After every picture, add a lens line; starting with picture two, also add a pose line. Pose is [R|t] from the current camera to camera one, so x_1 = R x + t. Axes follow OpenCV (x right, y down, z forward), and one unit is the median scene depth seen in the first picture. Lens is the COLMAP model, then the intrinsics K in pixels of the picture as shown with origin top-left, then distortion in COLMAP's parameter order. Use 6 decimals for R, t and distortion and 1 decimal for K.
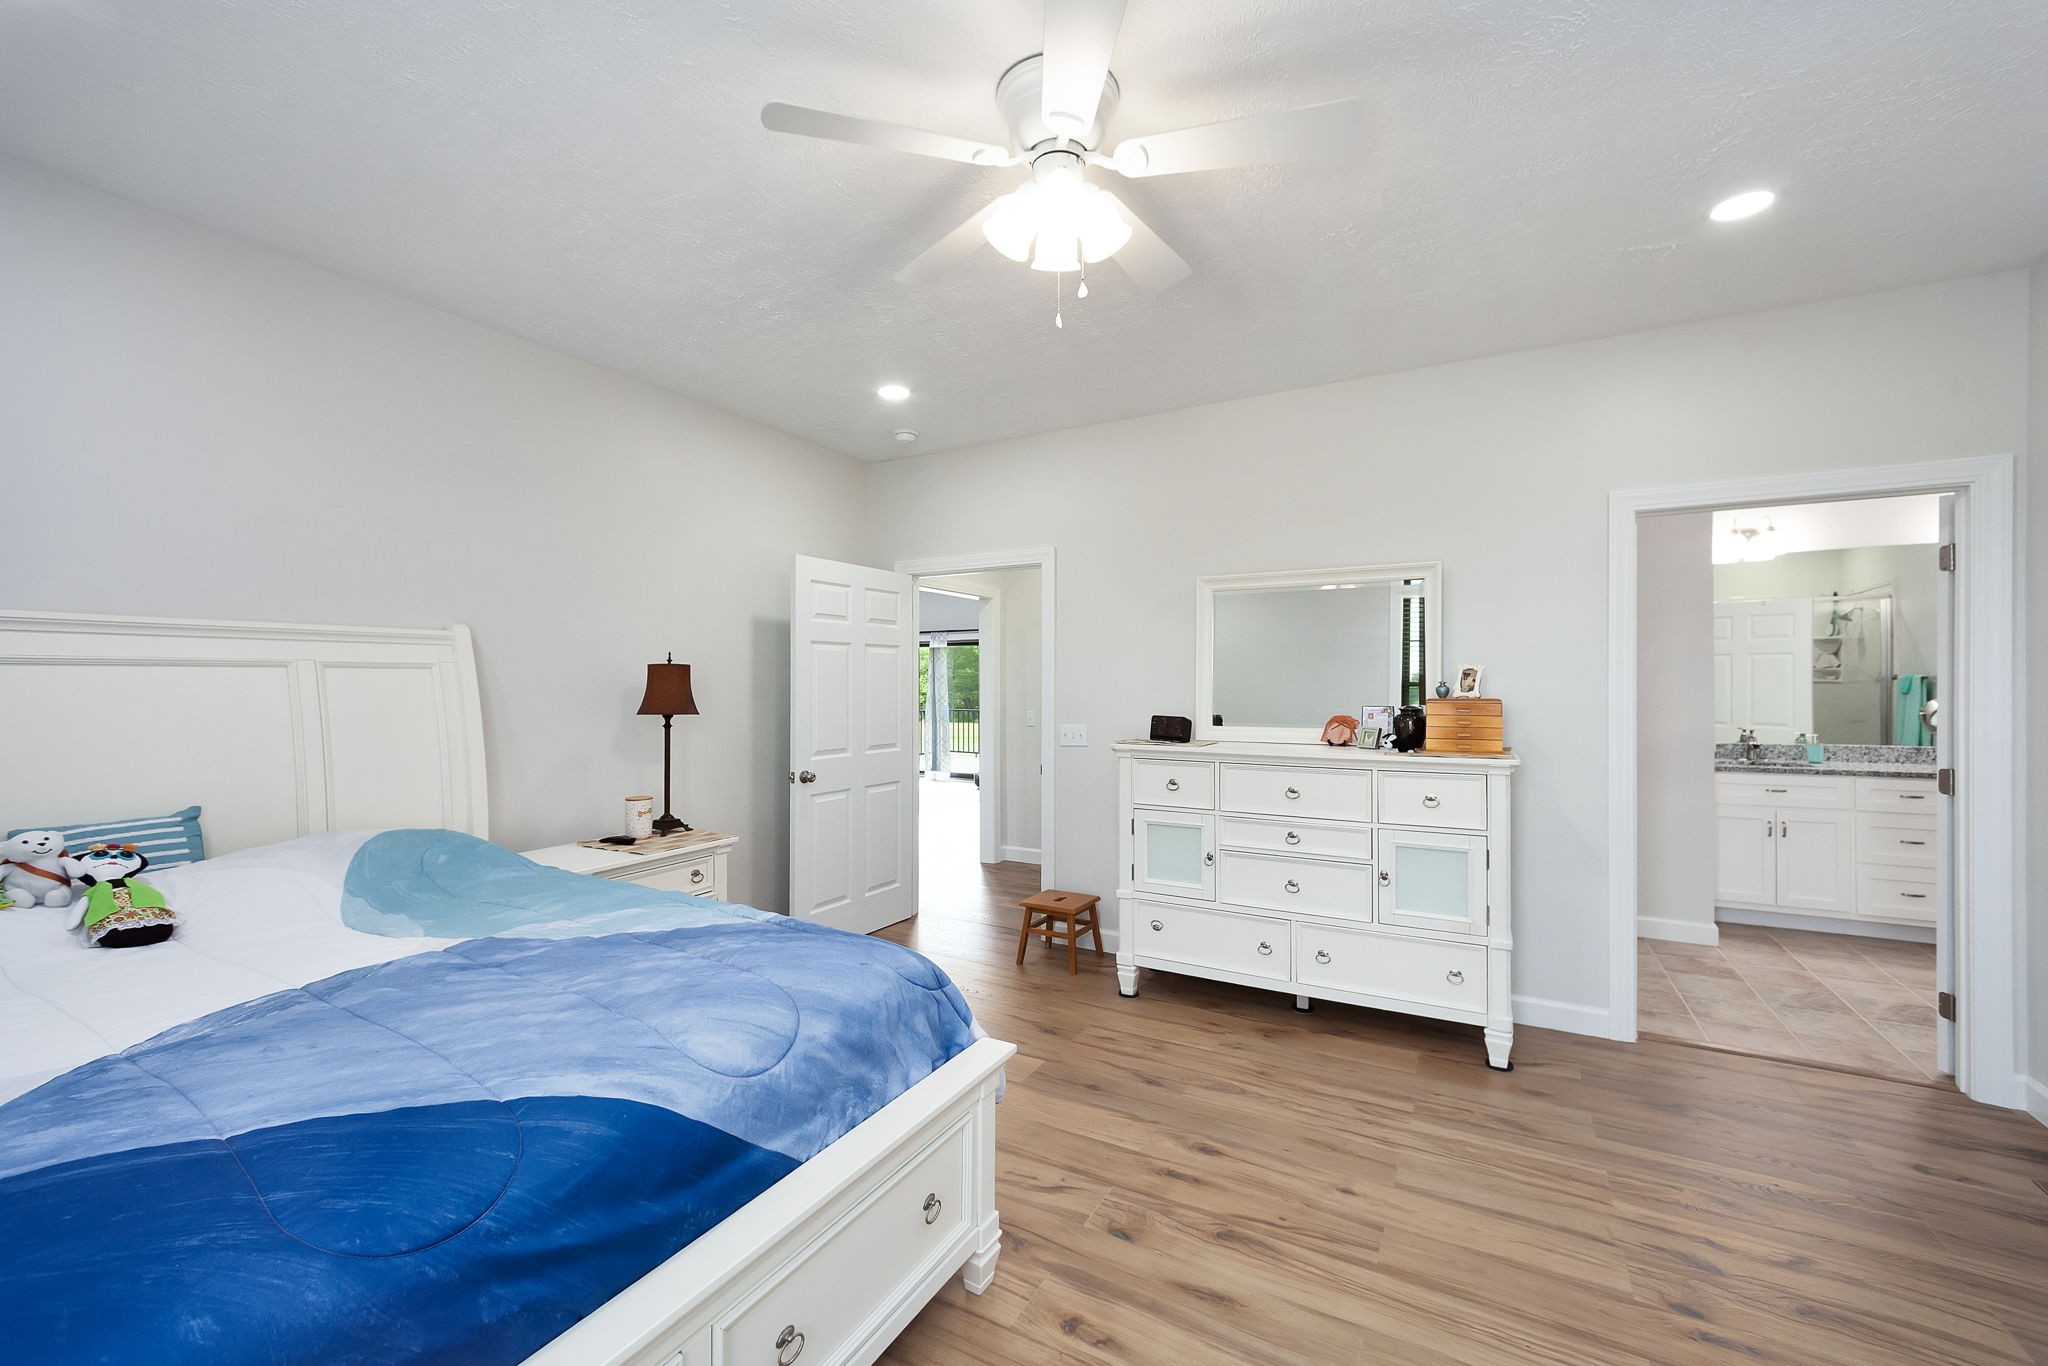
lens RADIAL K [[807.6, 0, 1040.0], [0, 807.6, 676.0], [0, 0, 1]] dist [0.001176, -0.000068]
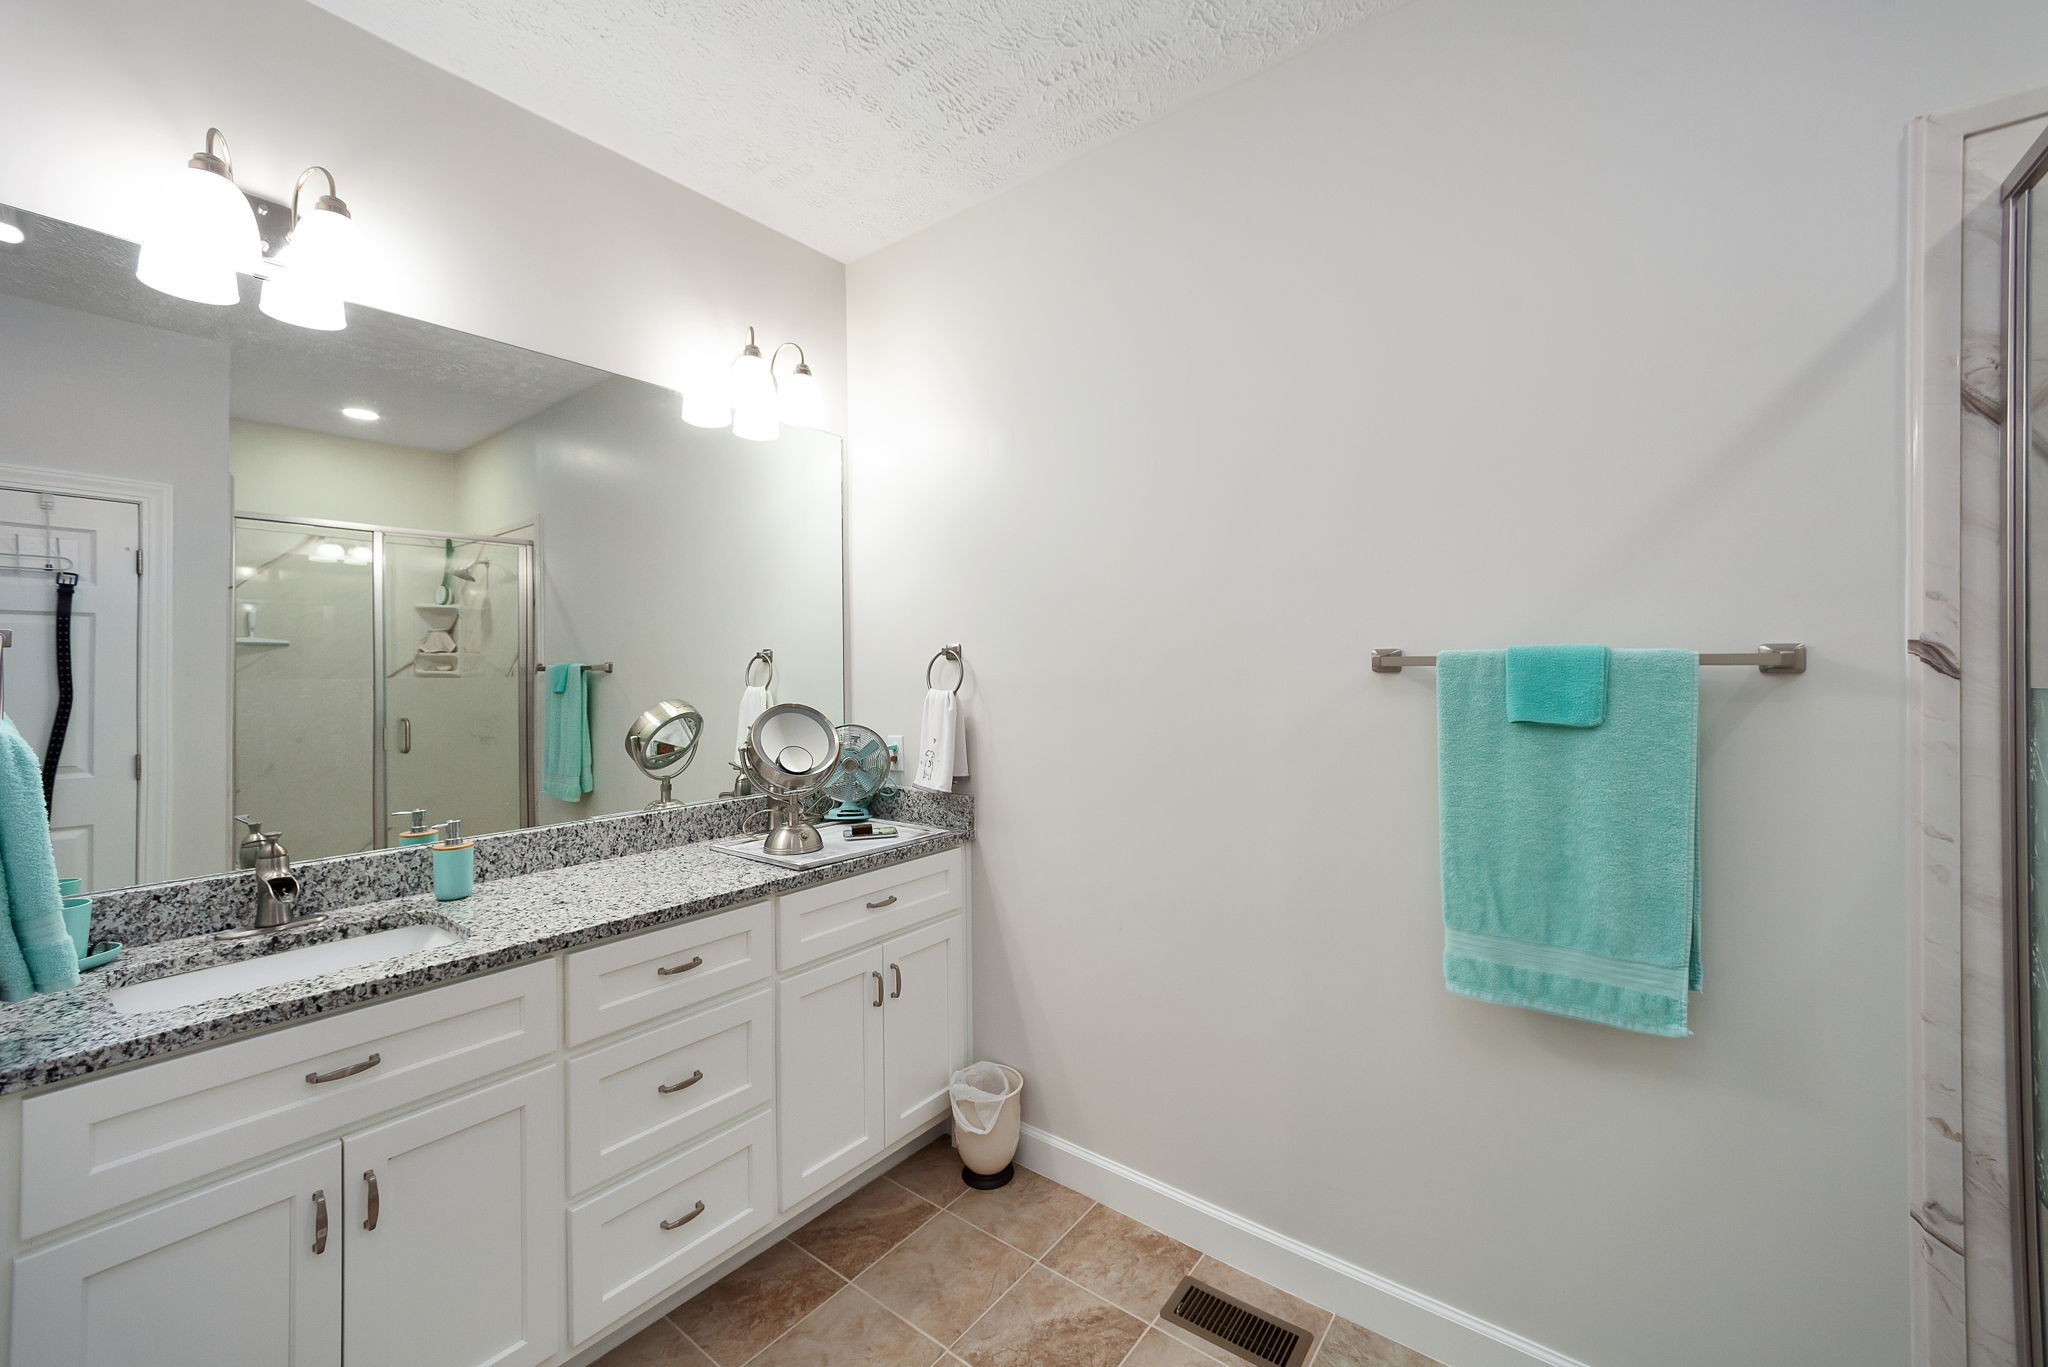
lens RADIAL K [[807.6, 0, 1043.8], [0, 807.6, 672.8], [0, 0, 1]] dist [0.001176, -0.000068]
pose [[0.133544, 0.004985, 0.991030, 0.412680], [-0.009530, 0.999948, -0.003746, 0.003858], [-0.990997, -0.008945, 0.133584, 0.449180]]
